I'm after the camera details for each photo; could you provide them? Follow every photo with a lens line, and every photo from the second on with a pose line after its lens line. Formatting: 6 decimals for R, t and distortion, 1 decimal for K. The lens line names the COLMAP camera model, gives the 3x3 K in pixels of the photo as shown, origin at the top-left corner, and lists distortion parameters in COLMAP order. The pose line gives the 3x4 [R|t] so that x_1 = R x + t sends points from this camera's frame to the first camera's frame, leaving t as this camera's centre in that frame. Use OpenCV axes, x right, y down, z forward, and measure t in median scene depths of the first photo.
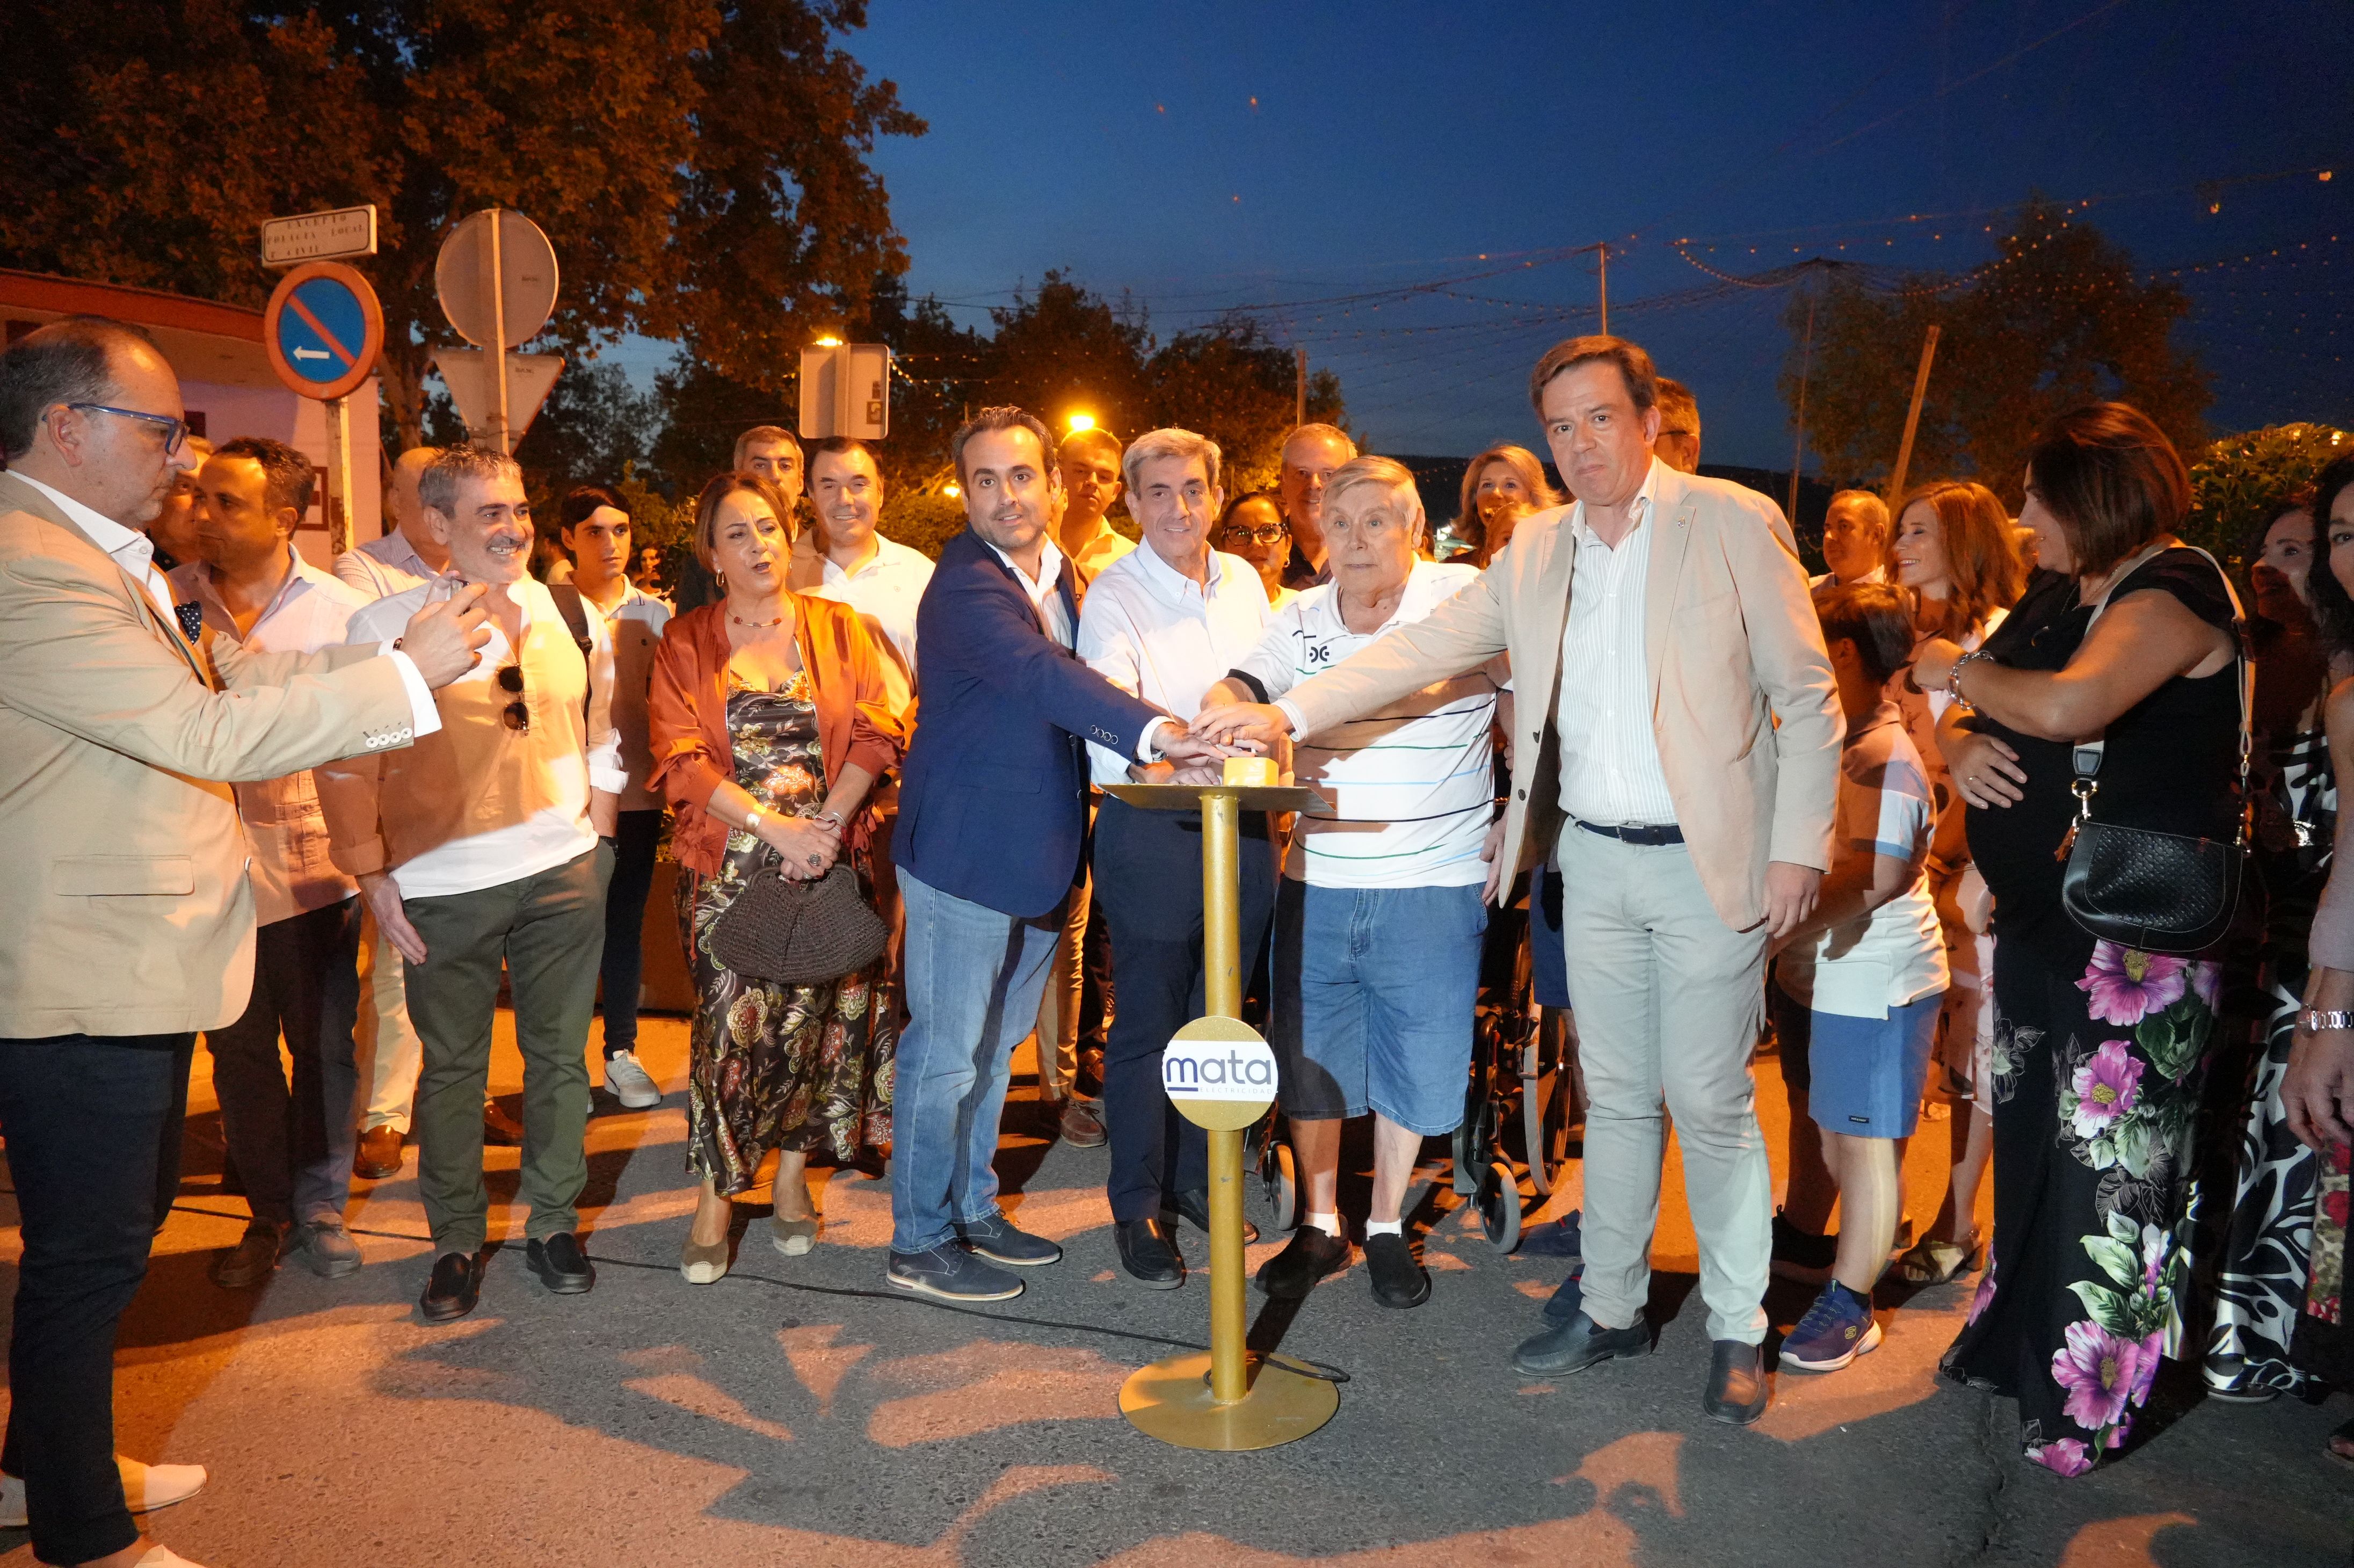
lens RADIAL K [[1442.5, 0, 1177.0], [0, 1442.5, 784.0], [0, 0, 1]] dist [-0.001889, -0.000396]
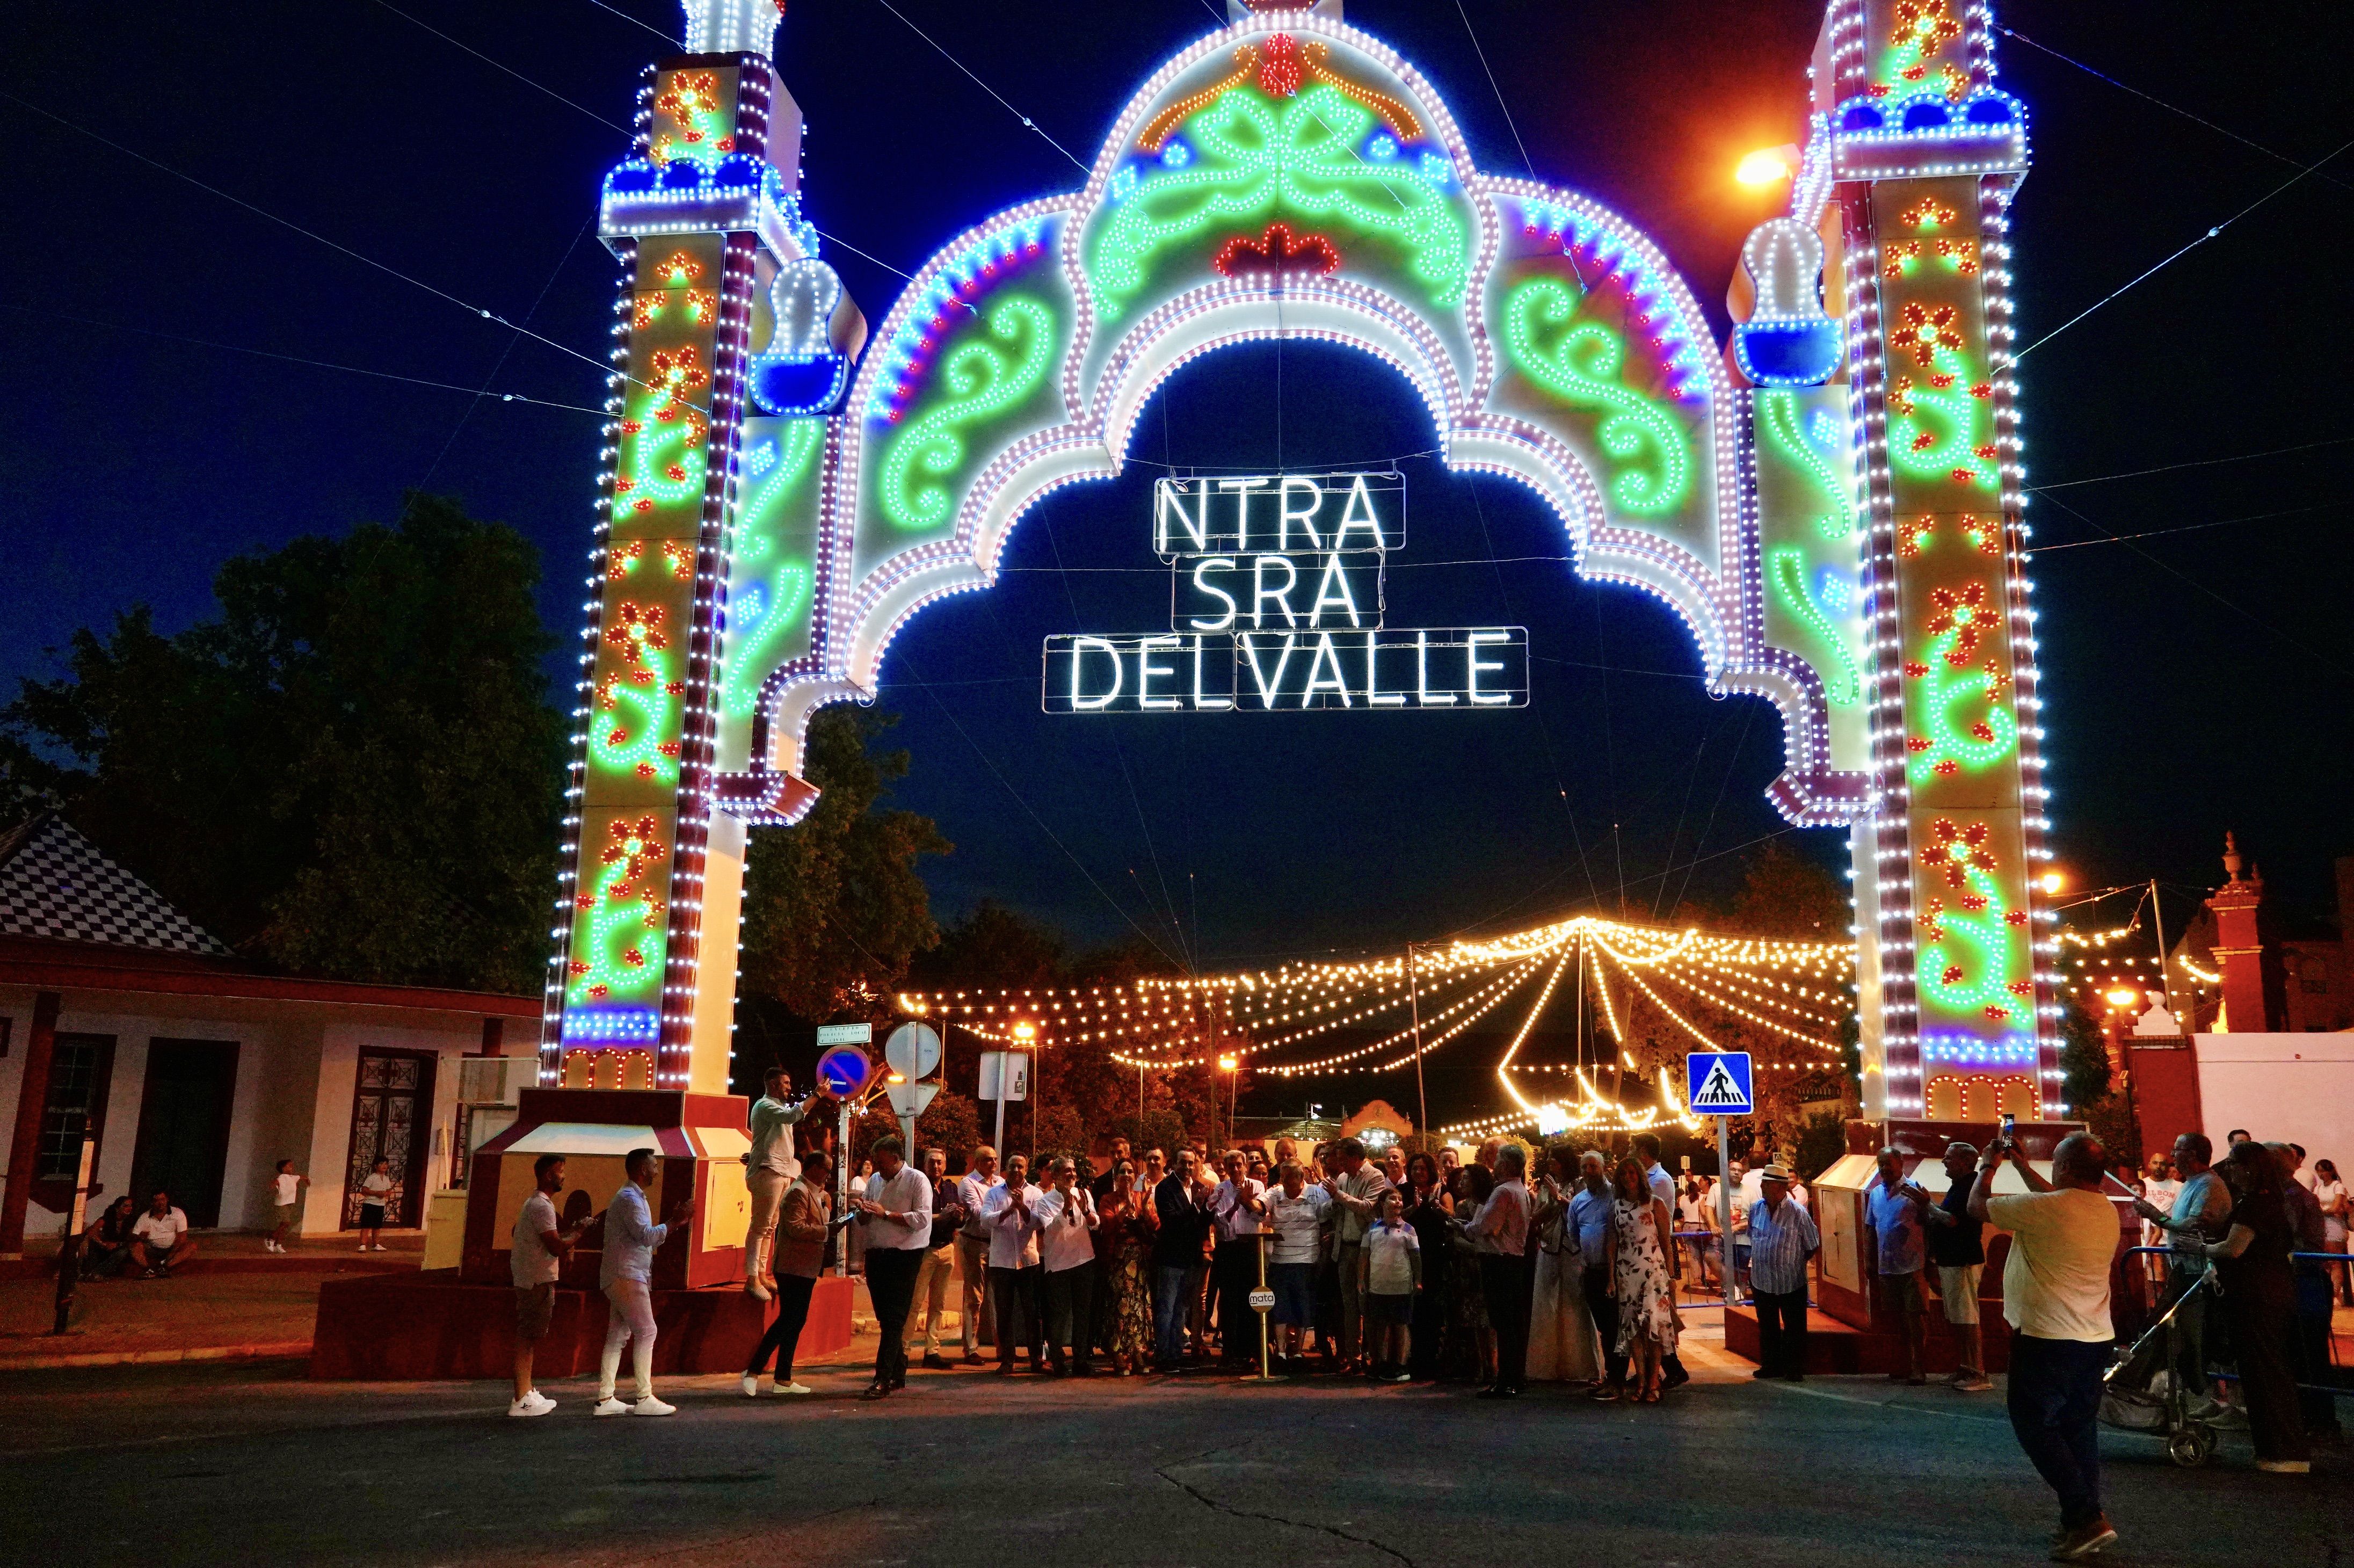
lens RADIAL K [[1764.3, 0, 1196.1], [0, 1764.3, 780.8], [0, 0, 1]] dist [-0.036245, 0.056867]
pose [[0.994070, 0.022674, 0.106349, -0.157874], [0.014295, 0.942282, -0.334515, 0.101030], [-0.107796, 0.334052, 0.936370, -0.923821]]
